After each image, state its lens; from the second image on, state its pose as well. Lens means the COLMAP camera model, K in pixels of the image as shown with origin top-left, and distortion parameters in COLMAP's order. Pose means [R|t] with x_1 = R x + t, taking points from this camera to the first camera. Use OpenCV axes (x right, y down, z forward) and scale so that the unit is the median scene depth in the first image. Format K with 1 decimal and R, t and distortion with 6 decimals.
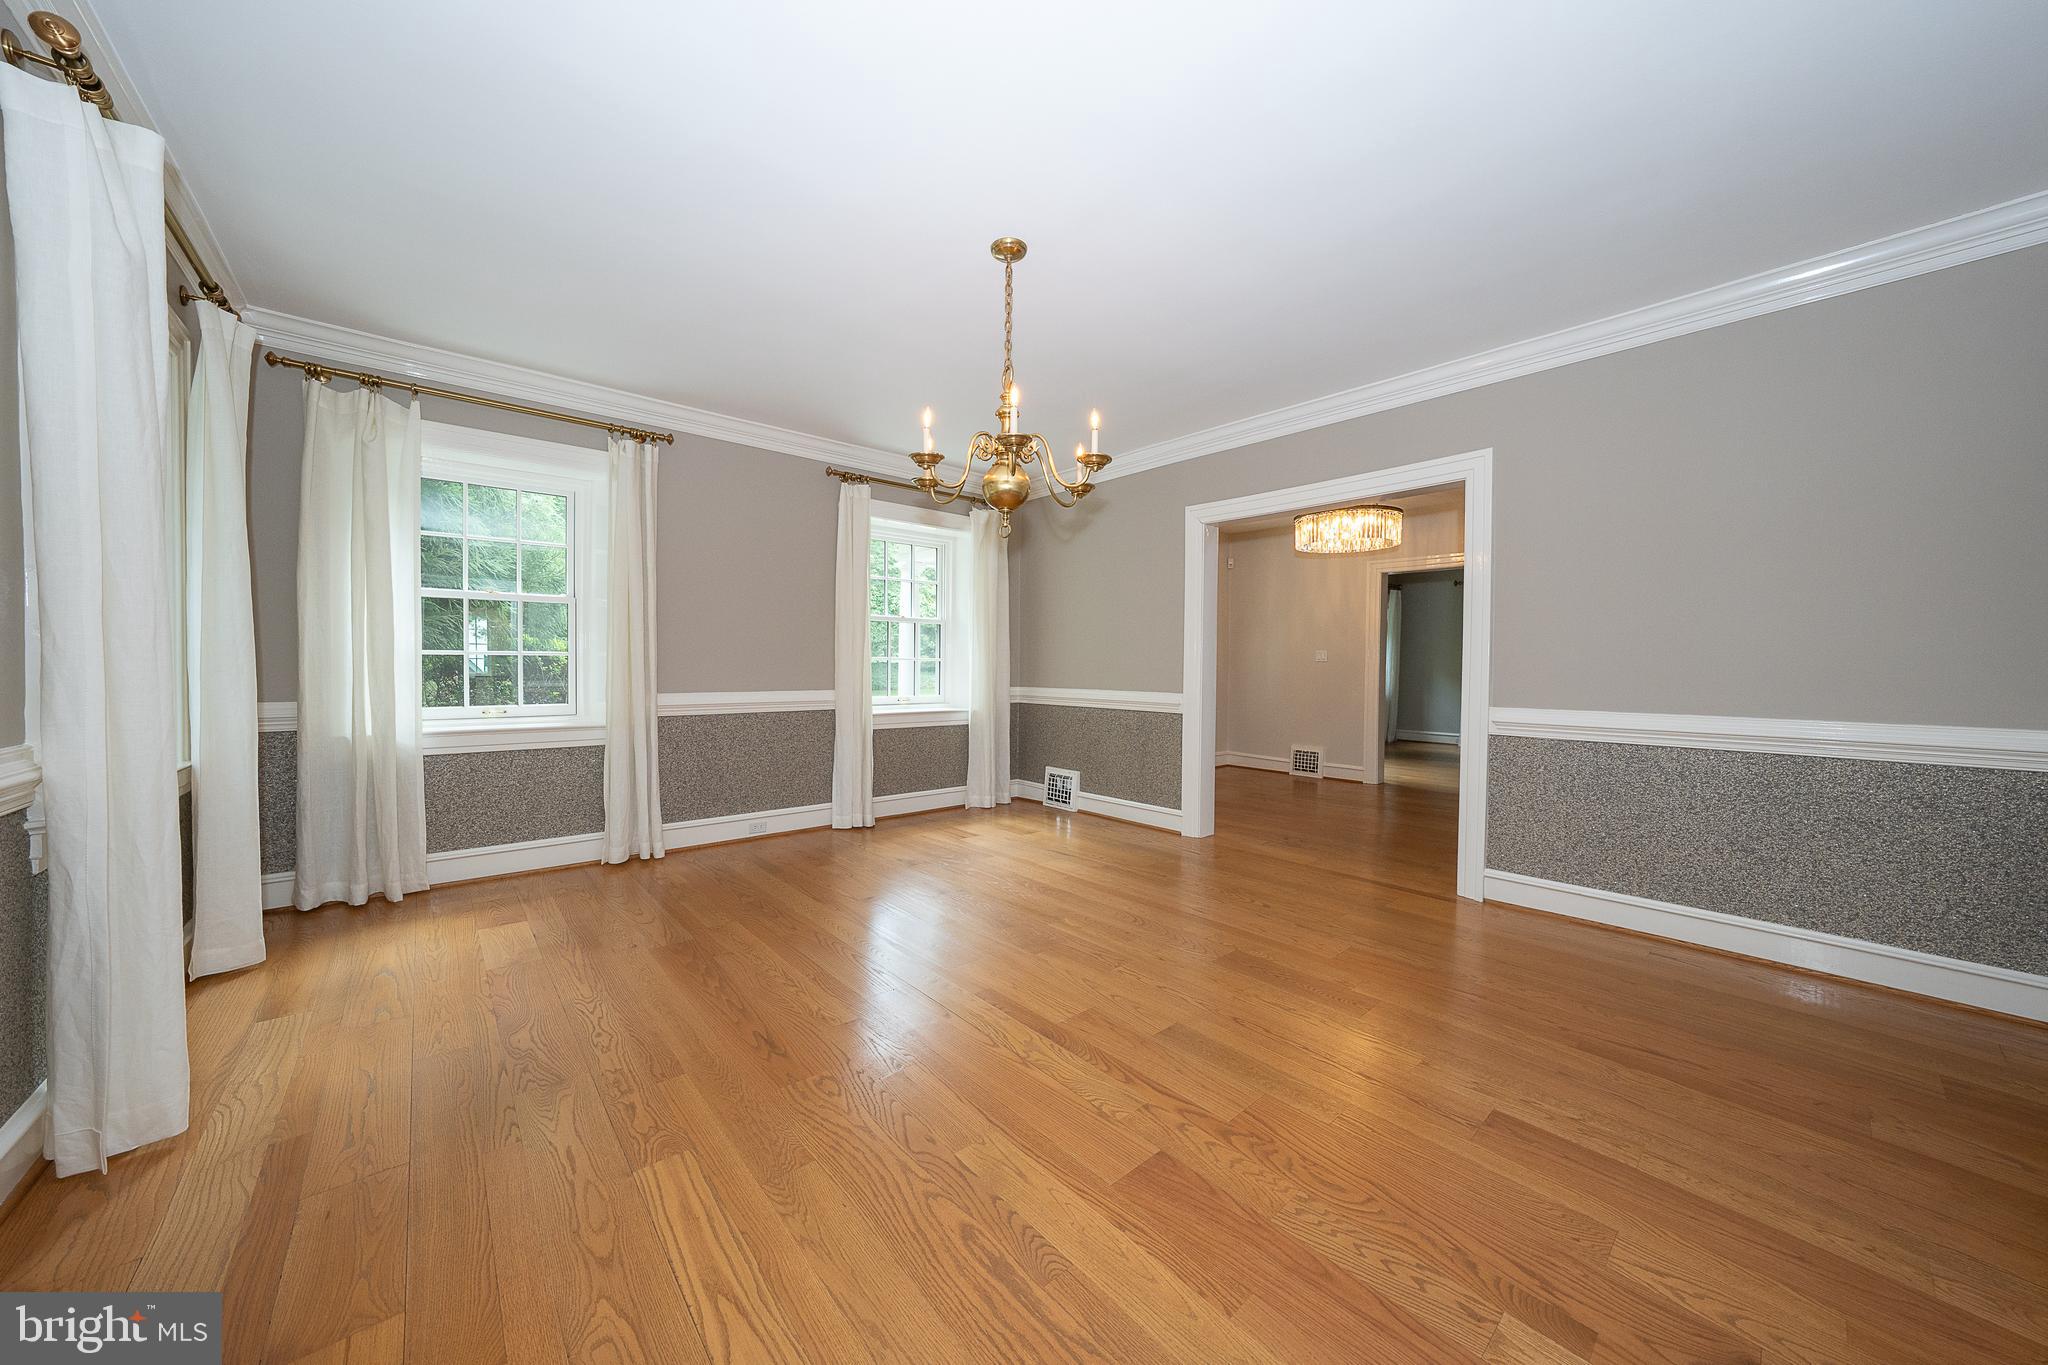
lens RADIAL K [[703.4, 0, 1026.2], [0, 703.4, 674.7], [0, 0, 1]] dist [-0.020564, 0.000526]
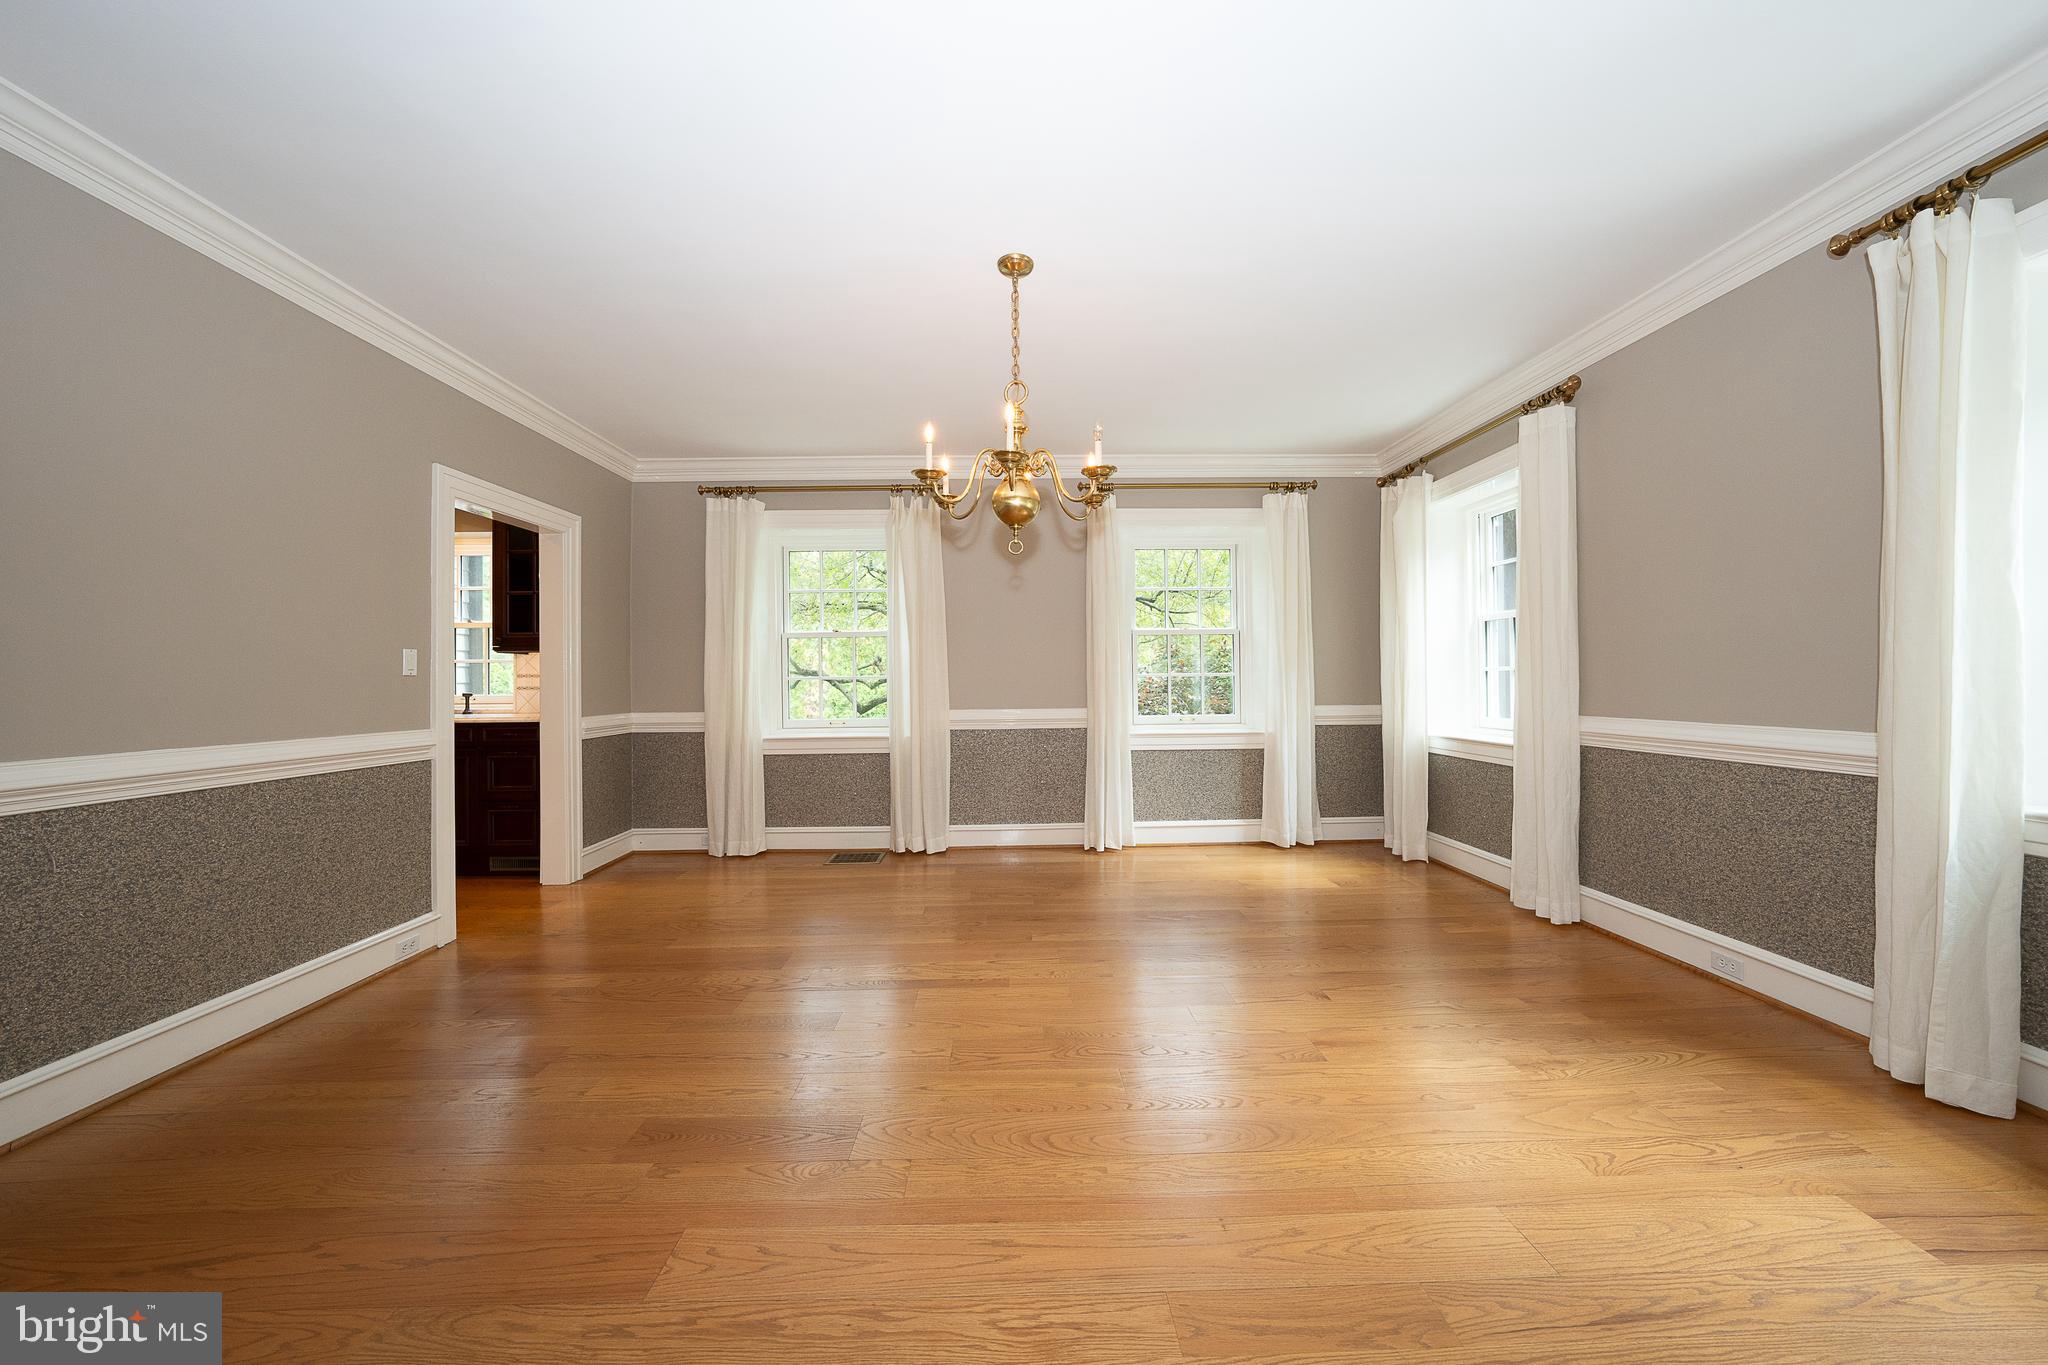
lens RADIAL K [[703.4, 0, 1026.2], [0, 703.4, 674.7], [0, 0, 1]] dist [-0.020564, 0.000526]
pose [[-0.639292, -0.006961, -0.768932, 0.660230], [-0.002160, 0.999971, -0.007257, -0.015636], [0.768961, -0.002978, -0.639289, 1.489940]]
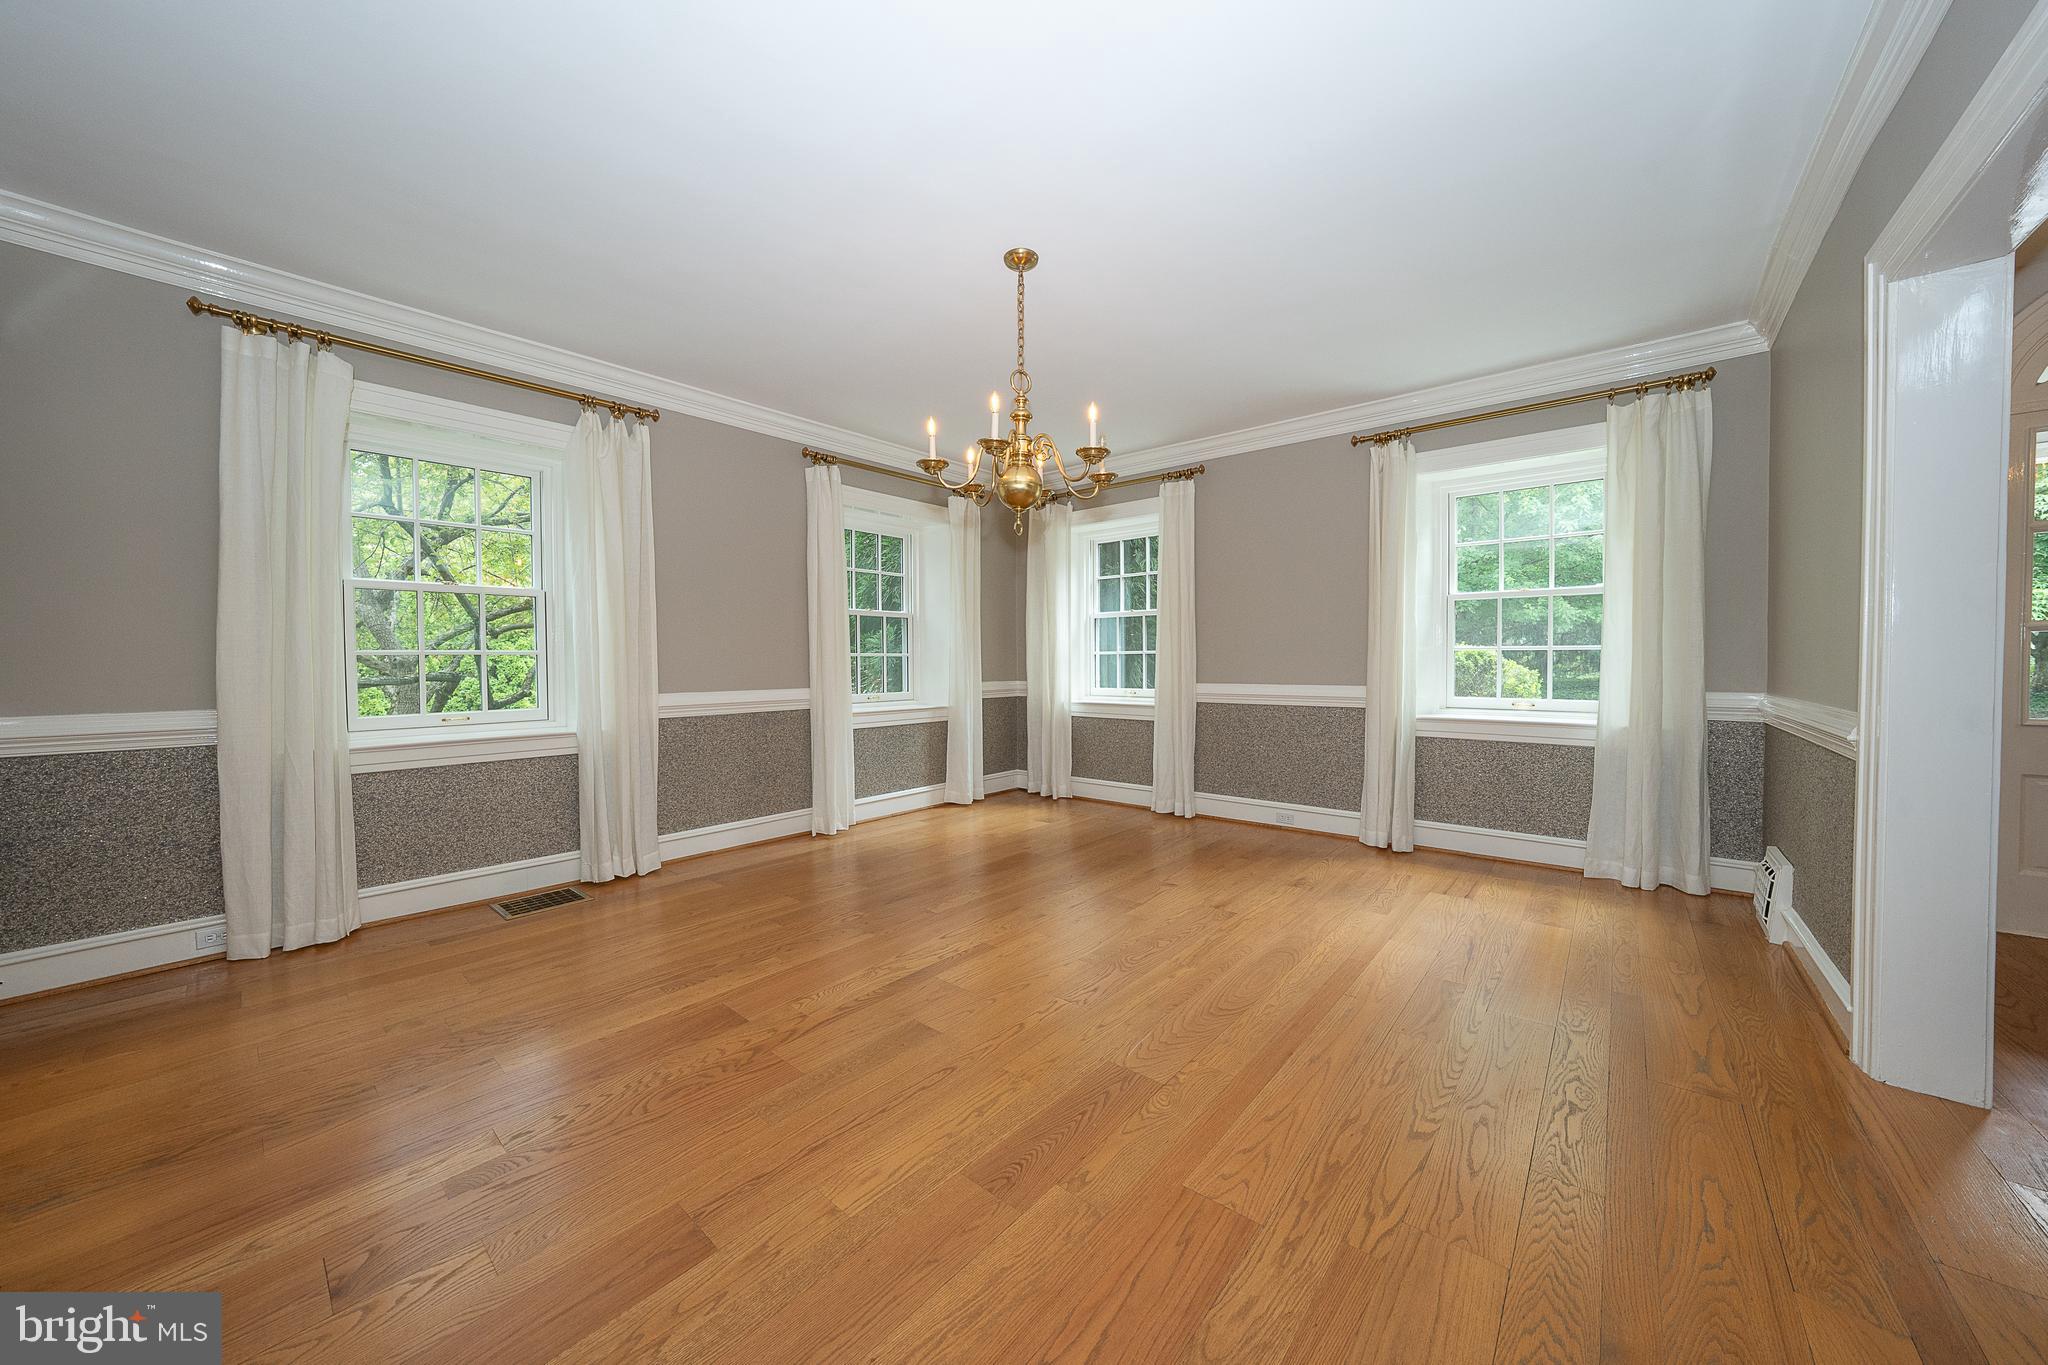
lens RADIAL K [[703.4, 0, 1026.2], [0, 703.4, 674.7], [0, 0, 1]] dist [-0.020564, 0.000526]
pose [[0.142924, 0.012234, -0.989658, 0.923852], [-0.005718, 0.999917, 0.011535, 0.000355], [0.989717, 0.004010, 0.142982, 0.776710]]
